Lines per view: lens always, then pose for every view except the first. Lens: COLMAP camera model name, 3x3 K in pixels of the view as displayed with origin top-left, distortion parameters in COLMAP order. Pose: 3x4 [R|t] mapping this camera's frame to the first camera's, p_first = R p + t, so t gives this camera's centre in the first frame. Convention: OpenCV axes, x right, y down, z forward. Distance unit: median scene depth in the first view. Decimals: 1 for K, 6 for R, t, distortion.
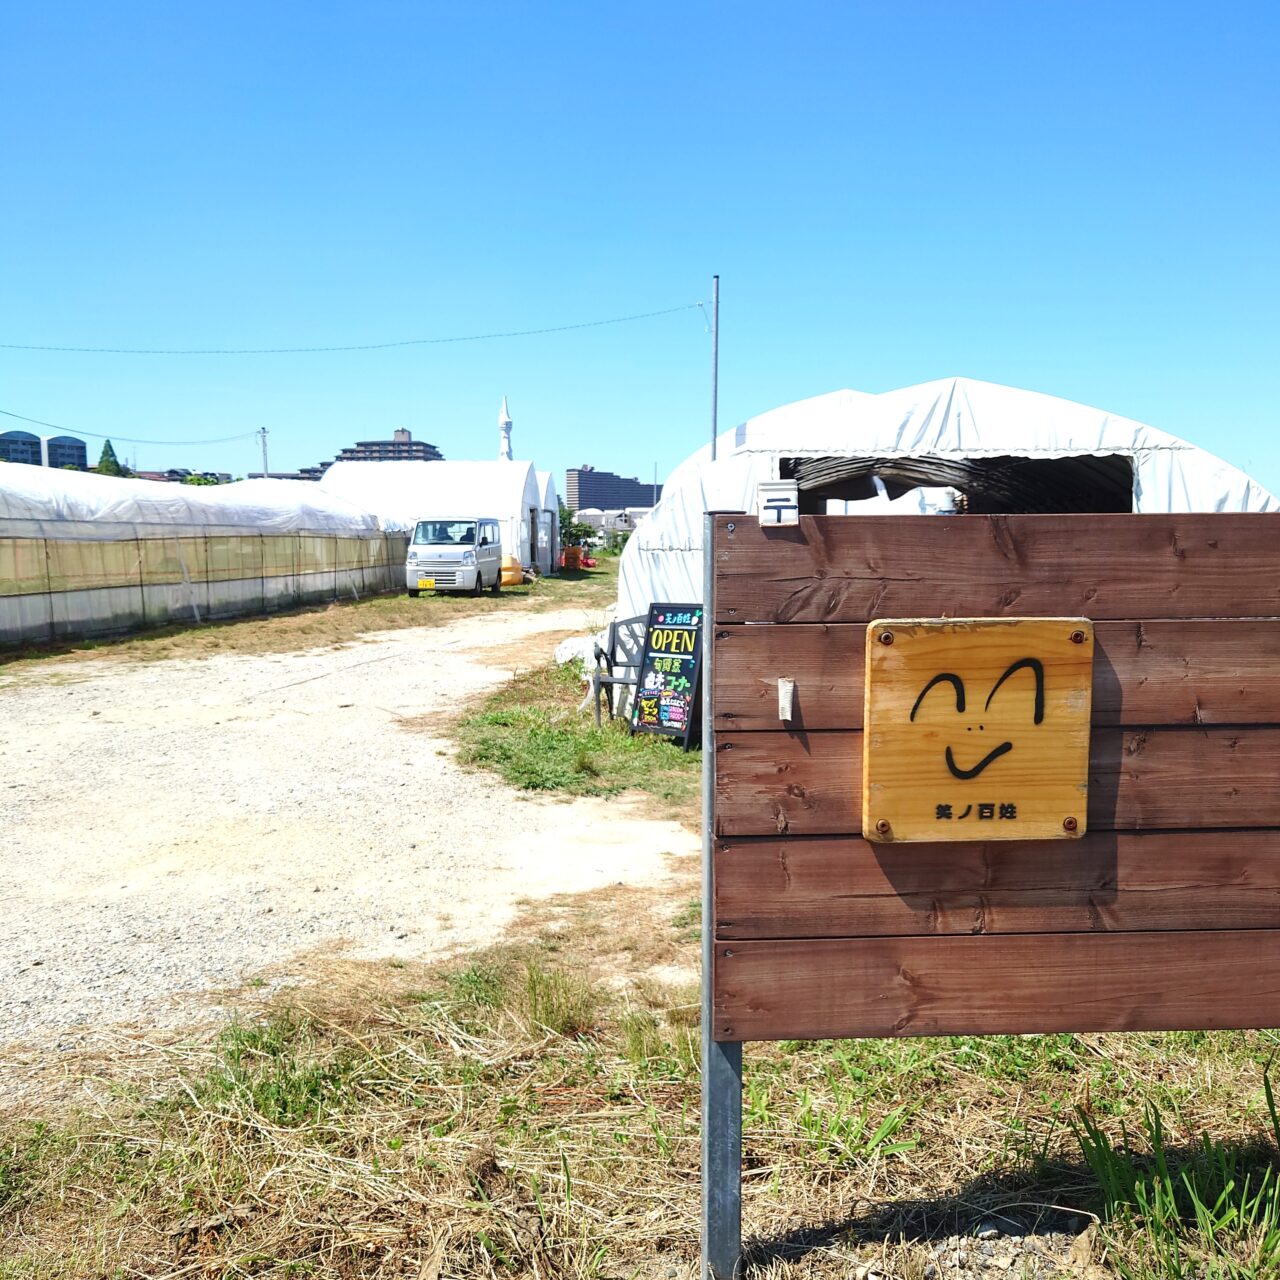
lens RADIAL K [[1213.6, 0, 640.0], [0, 1213.6, 640.0], [0, 0, 1]] dist [0.047962, -0.000466]
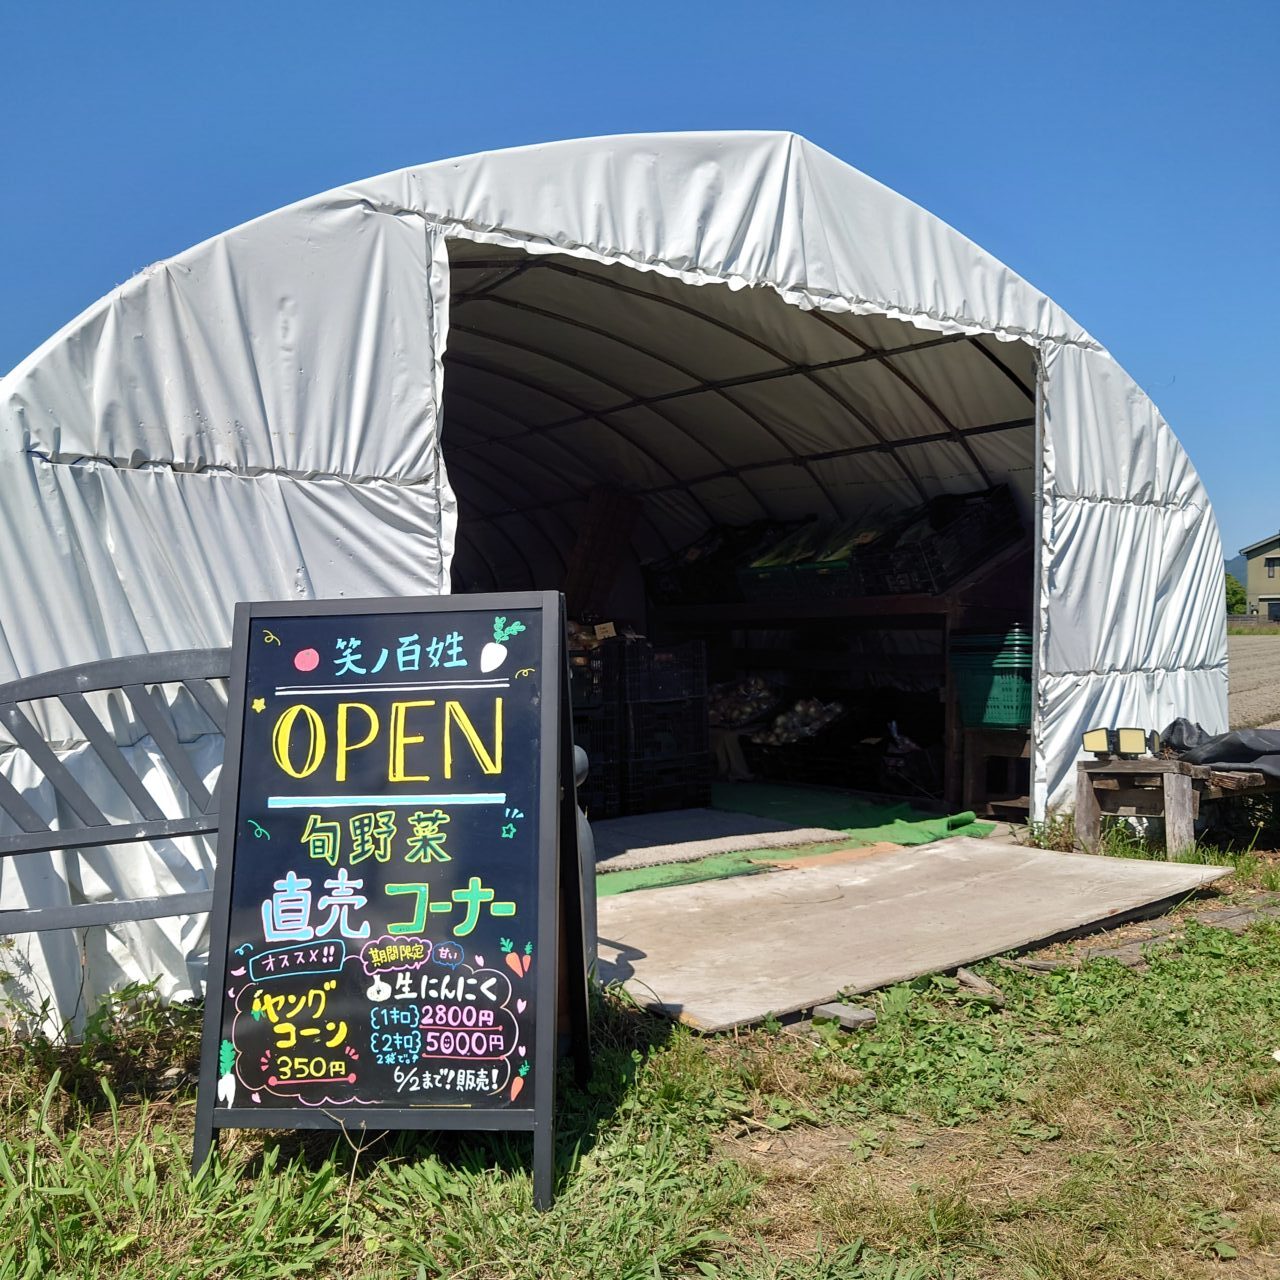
lens RADIAL K [[1213.6, 0, 640.0], [0, 1213.6, 640.0], [0, 0, 1]] dist [0.047962, -0.000466]
pose [[0.734530, -0.013610, 0.678440, -0.109006], [0.064629, 0.996657, -0.049978, -0.004340], [-0.675492, 0.080557, 0.732954, 0.769544]]
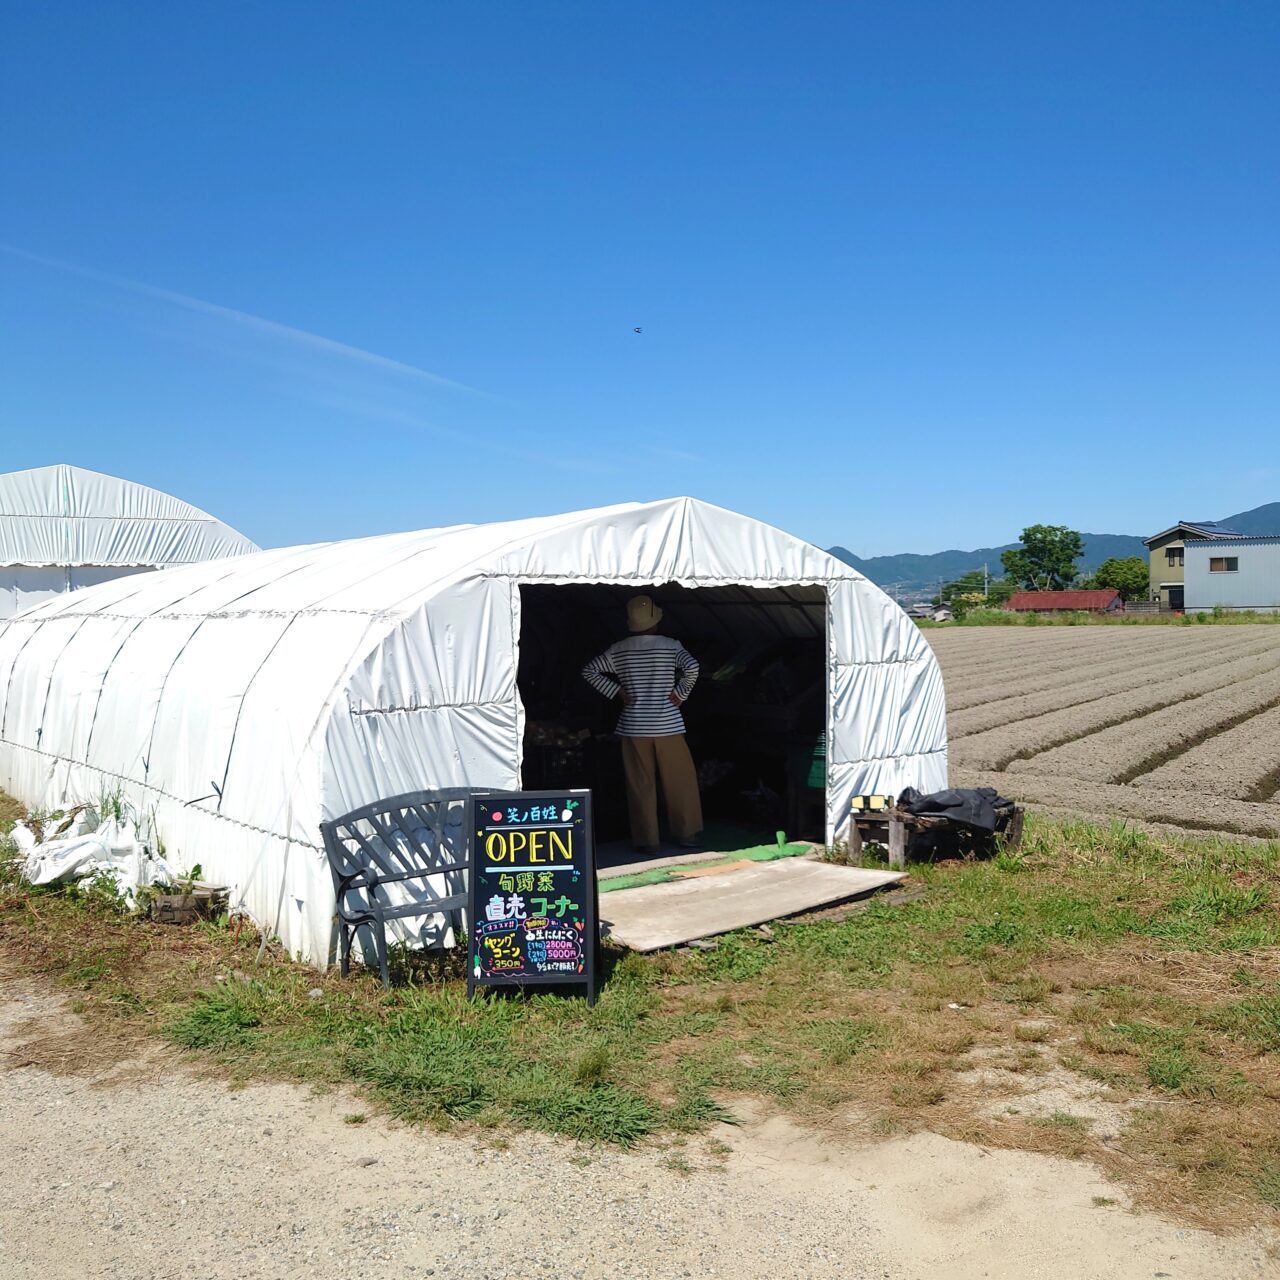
lens RADIAL K [[1213.6, 0, 640.0], [0, 1213.6, 640.0], [0, 0, 1]] dist [0.047962, -0.000466]
pose [[0.699812, -0.033765, 0.713528, -0.431224], [0.078289, 0.996490, -0.029629, -0.093681], [-0.710024, 0.076596, 0.699999, 0.443933]]
